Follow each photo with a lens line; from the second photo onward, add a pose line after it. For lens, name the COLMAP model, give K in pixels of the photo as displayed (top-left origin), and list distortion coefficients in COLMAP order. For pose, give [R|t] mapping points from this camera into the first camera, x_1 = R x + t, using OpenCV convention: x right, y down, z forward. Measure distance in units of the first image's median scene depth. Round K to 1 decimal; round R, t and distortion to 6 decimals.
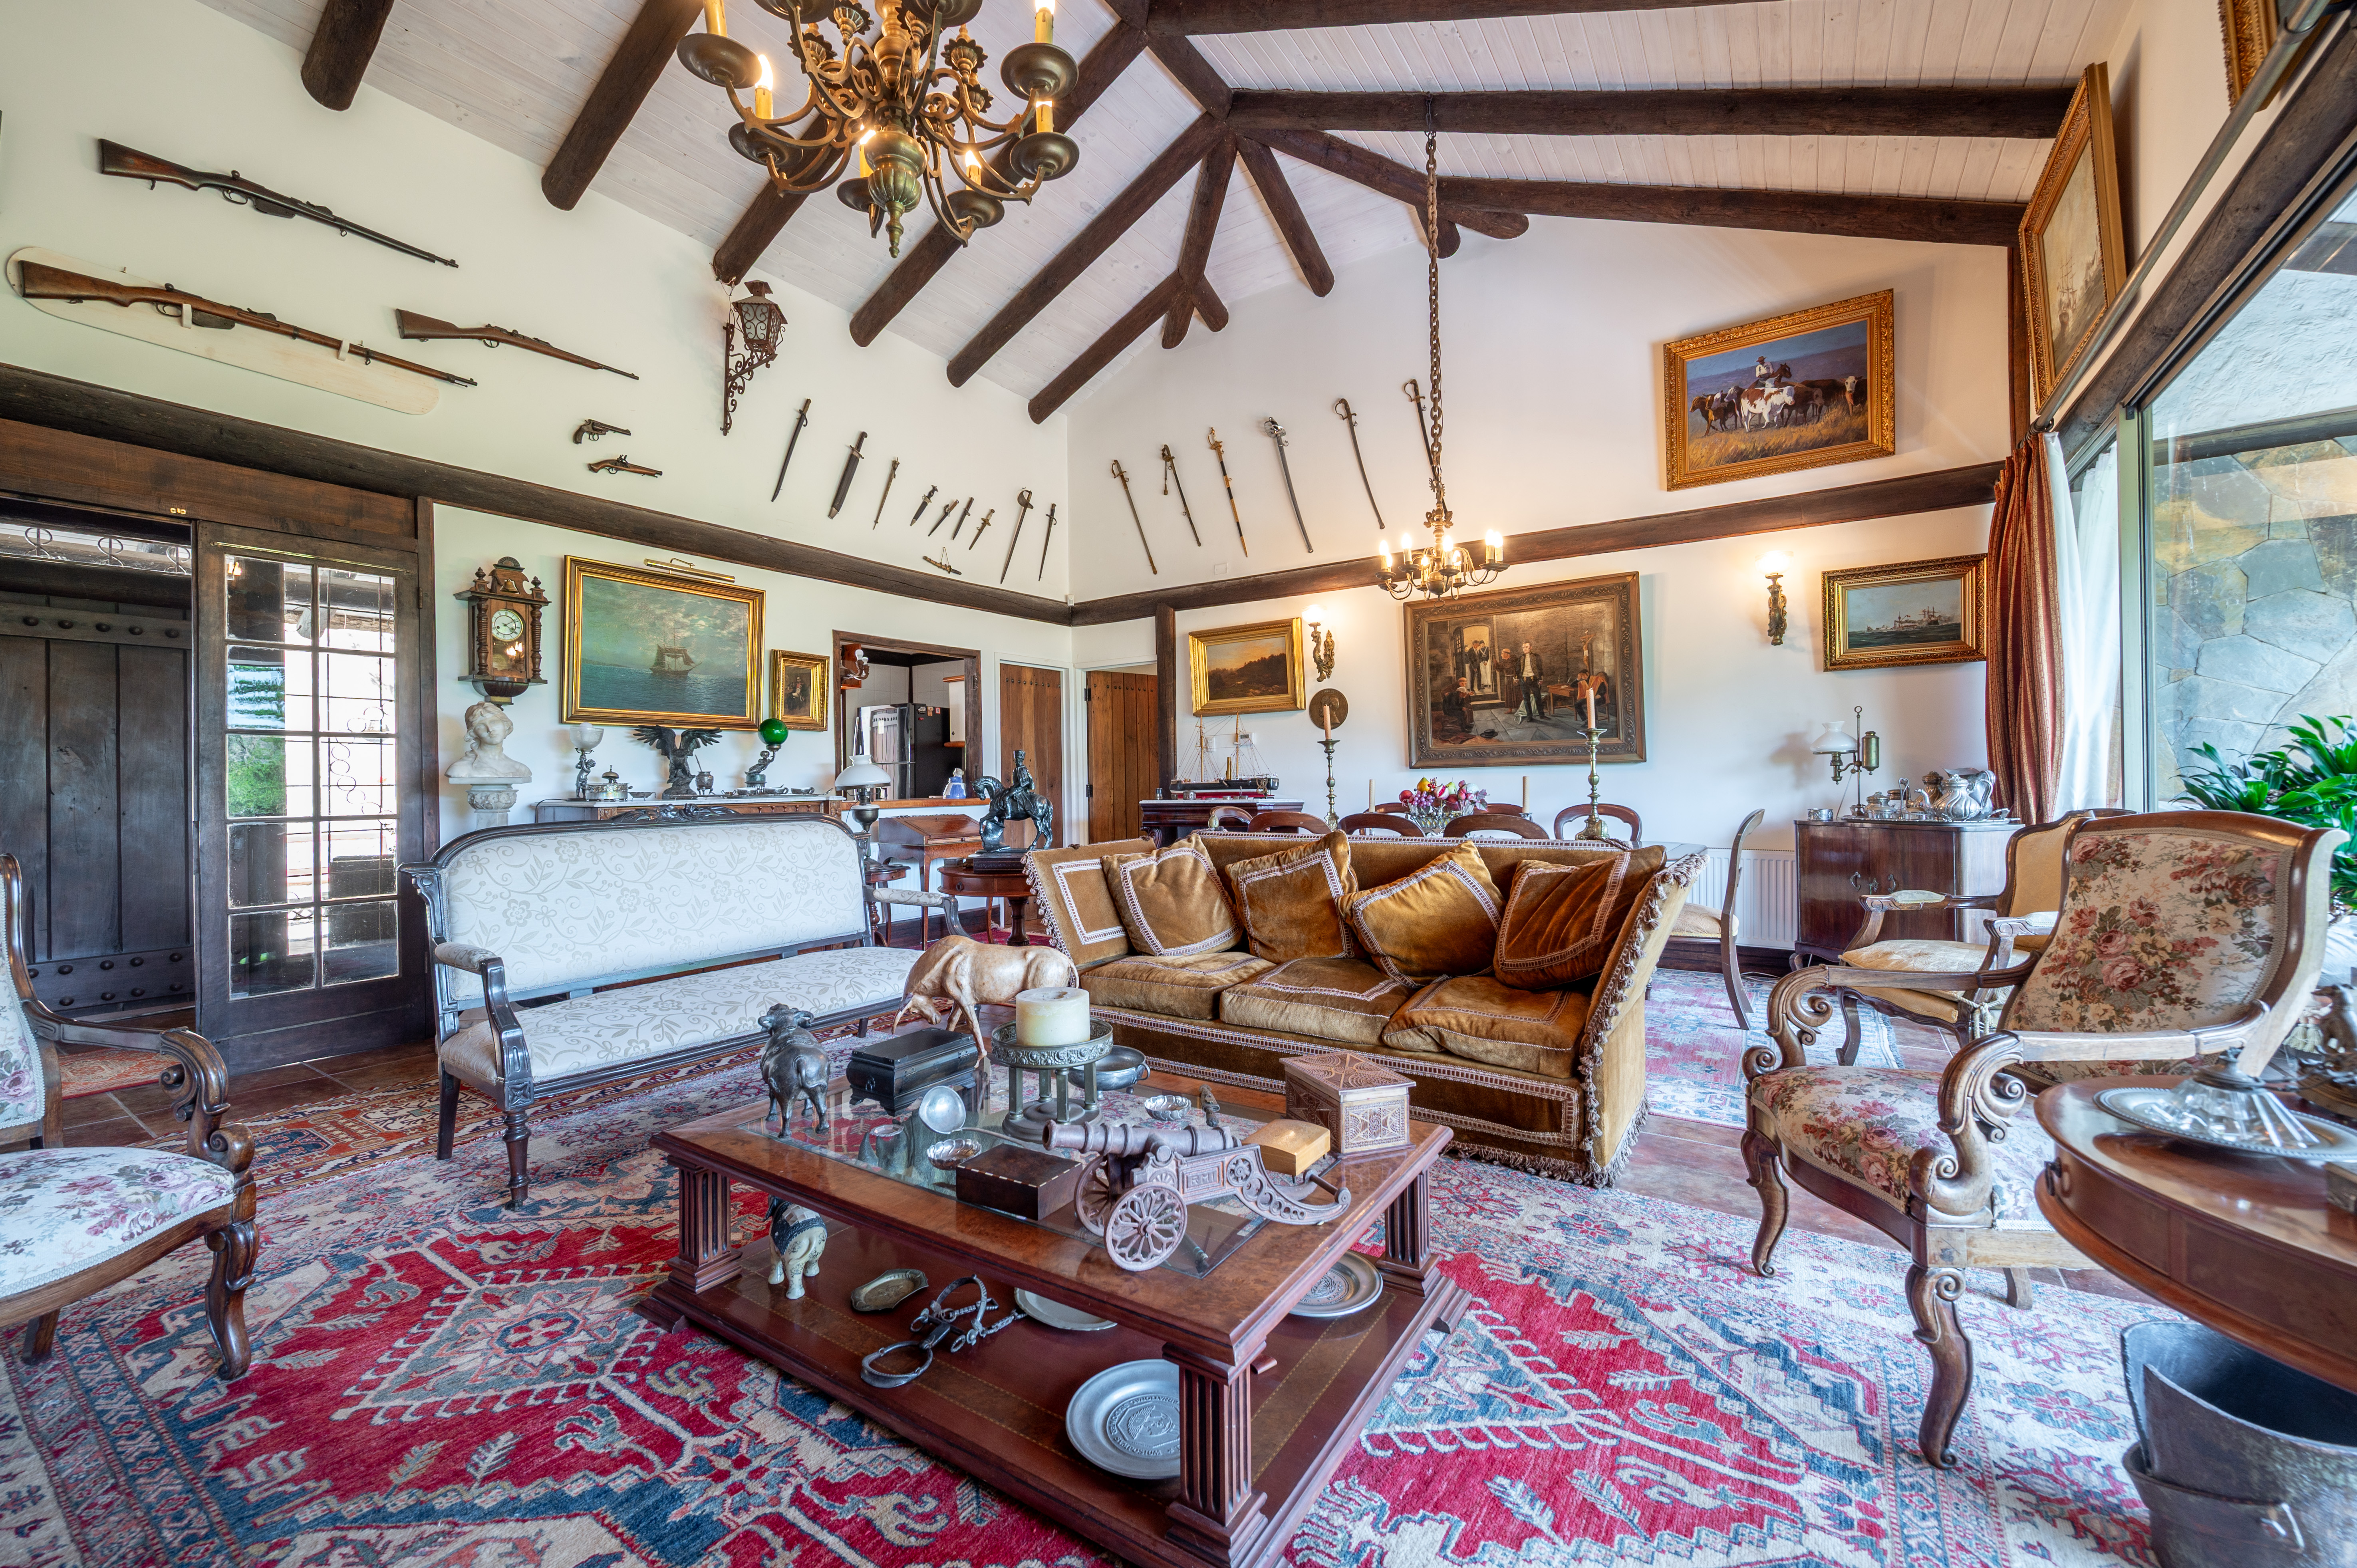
lens RADIAL K [[942.2, 0, 1178.5], [0, 942.2, 784.0], [0, 0, 1]] dist [0.000384, 0.000005]
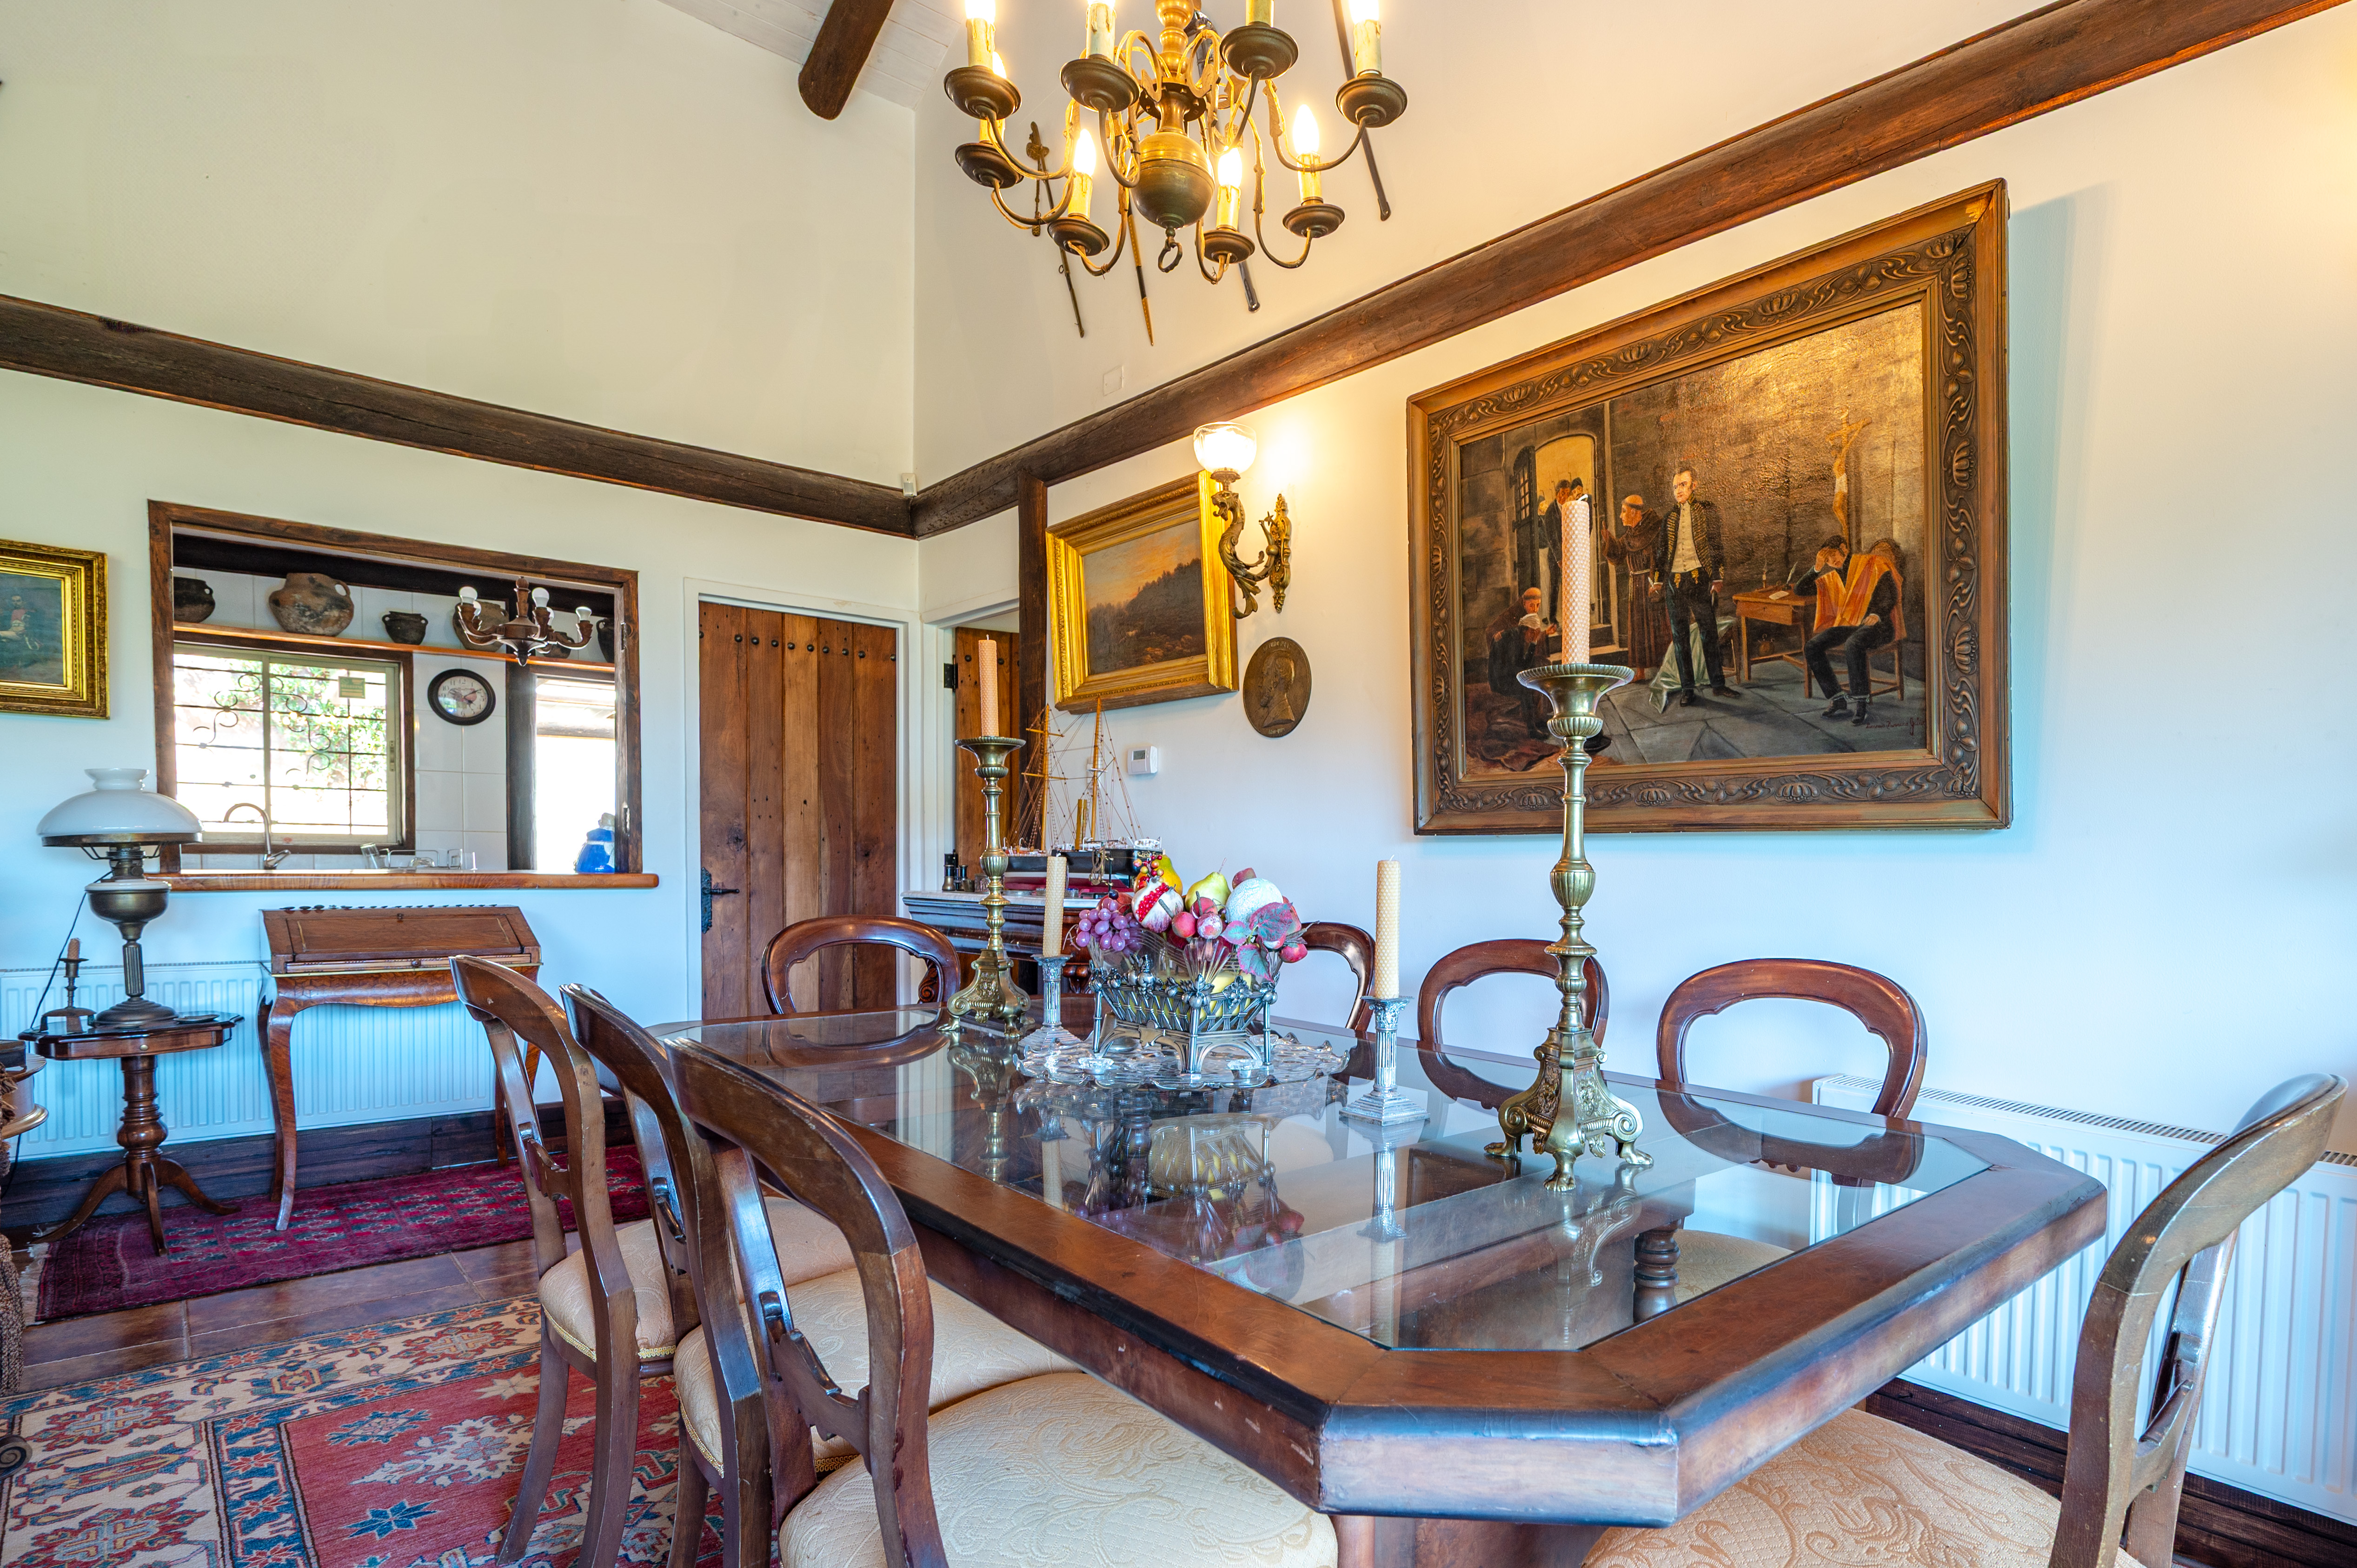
lens RADIAL K [[1408.2, 0, 1179.8], [0, 1408.2, 922.9], [0, 0, 1]] dist [-0.005281, -0.001588]
pose [[0.978285, 0.040108, -0.203347, 0.274667], [-0.030441, 0.998263, 0.050446, -0.006247], [0.205017, -0.043161, 0.977806, 0.418320]]
